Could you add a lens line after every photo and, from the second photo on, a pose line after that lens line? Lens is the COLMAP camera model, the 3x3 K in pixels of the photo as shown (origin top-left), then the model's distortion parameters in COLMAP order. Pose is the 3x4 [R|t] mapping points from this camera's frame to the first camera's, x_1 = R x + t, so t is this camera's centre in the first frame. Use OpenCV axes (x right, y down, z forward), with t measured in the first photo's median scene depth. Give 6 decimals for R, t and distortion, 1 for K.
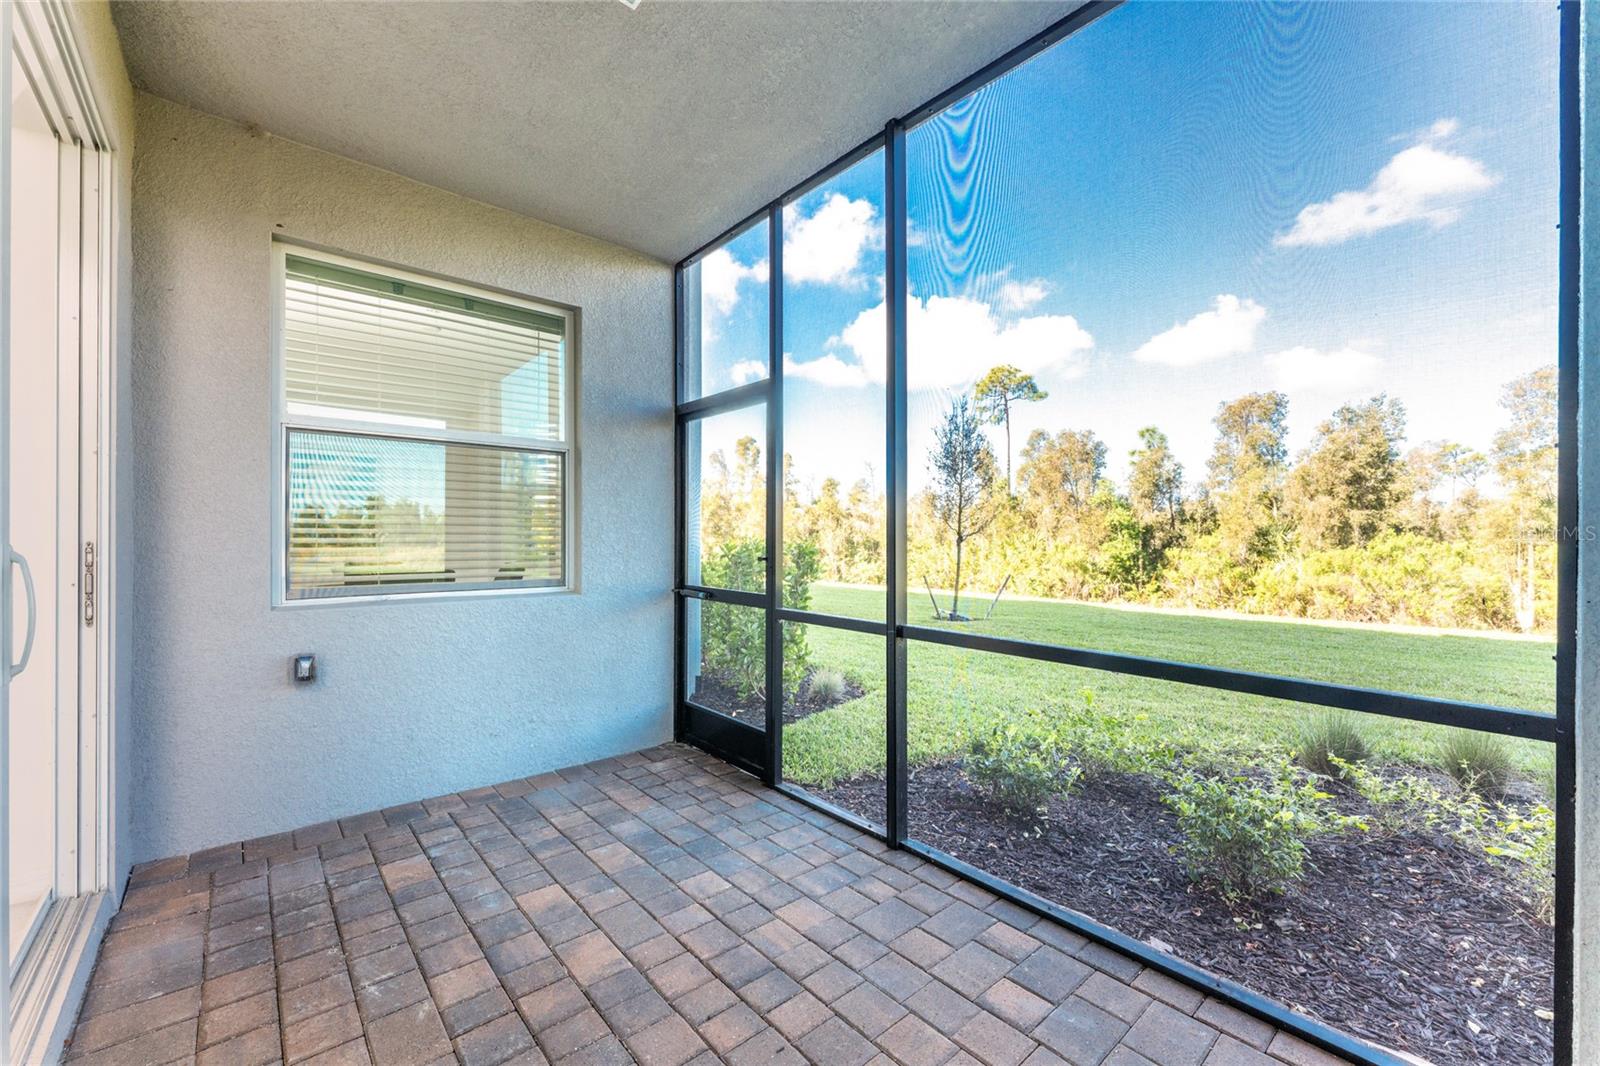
lens RADIAL K [[680.3, 0, 800.0], [0, 680.3, 533.0], [0, 0, 1]] dist [0.000510, 0.000041]
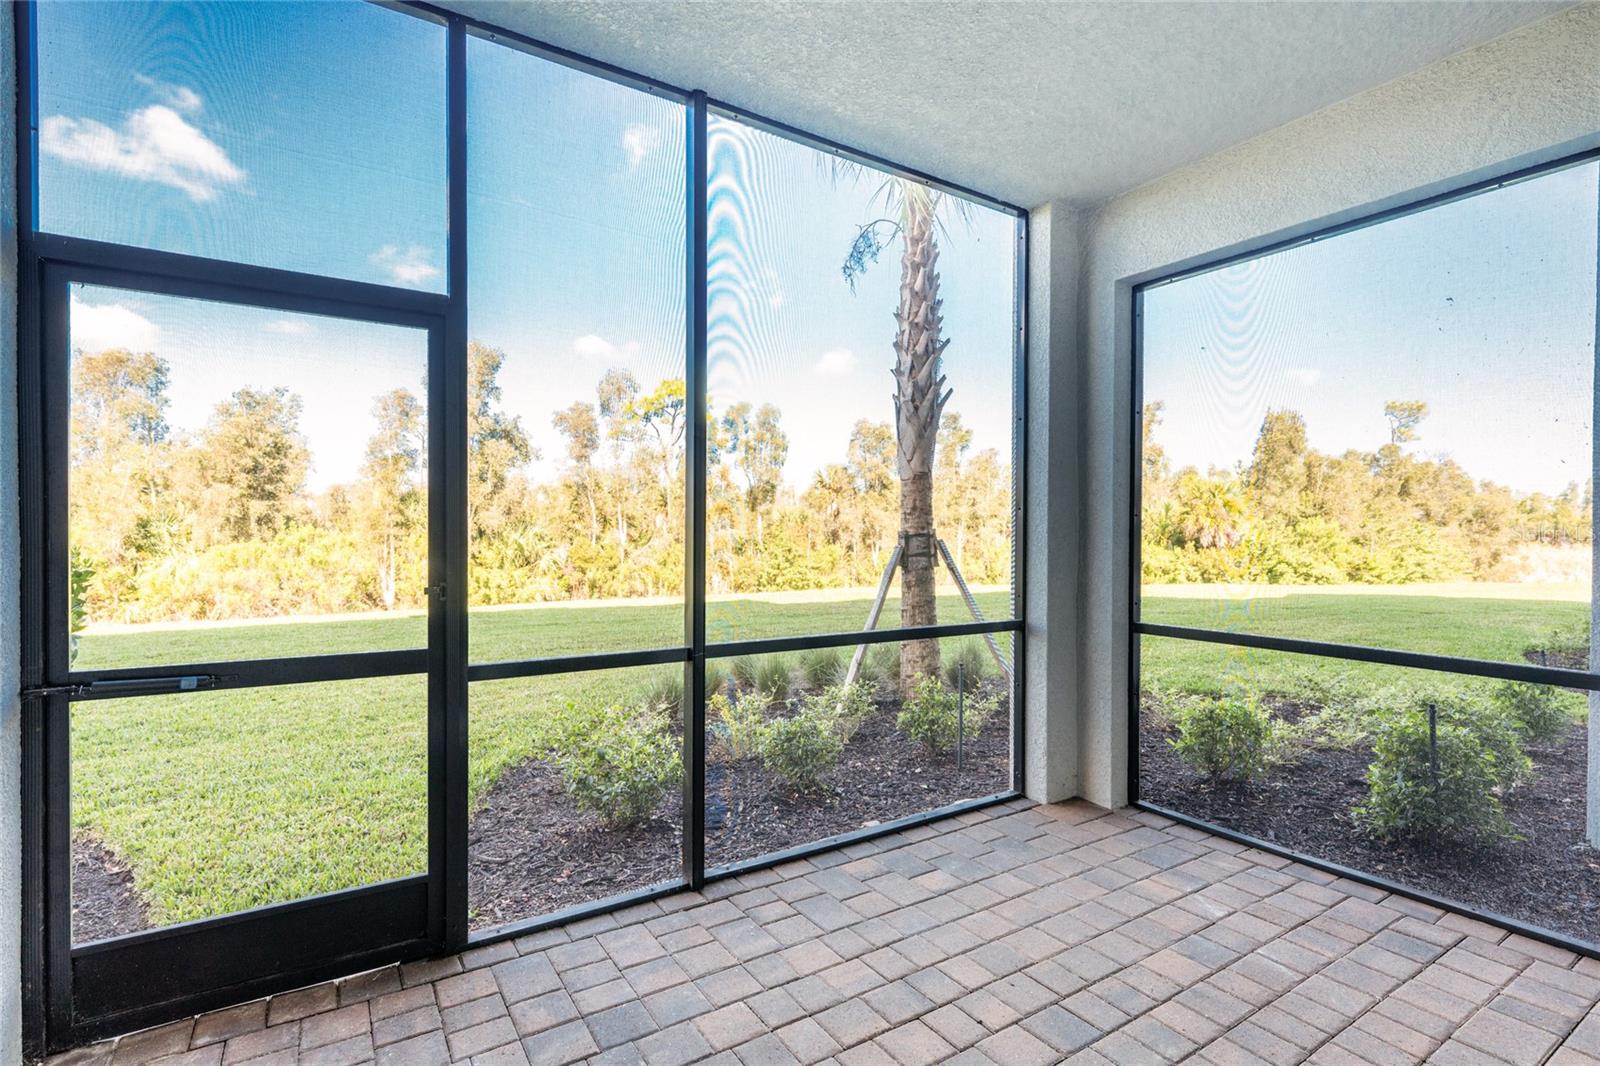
lens RADIAL K [[739.2, 0, 800.0], [0, 739.2, 533.0], [0, 0, 1]] dist [0.016898, -0.000192]
pose [[0.137218, -0.006880, 0.990517, -0.114053], [-0.010020, 0.999915, 0.008334, -0.004364], [-0.990490, -0.011068, 0.137138, 0.098201]]
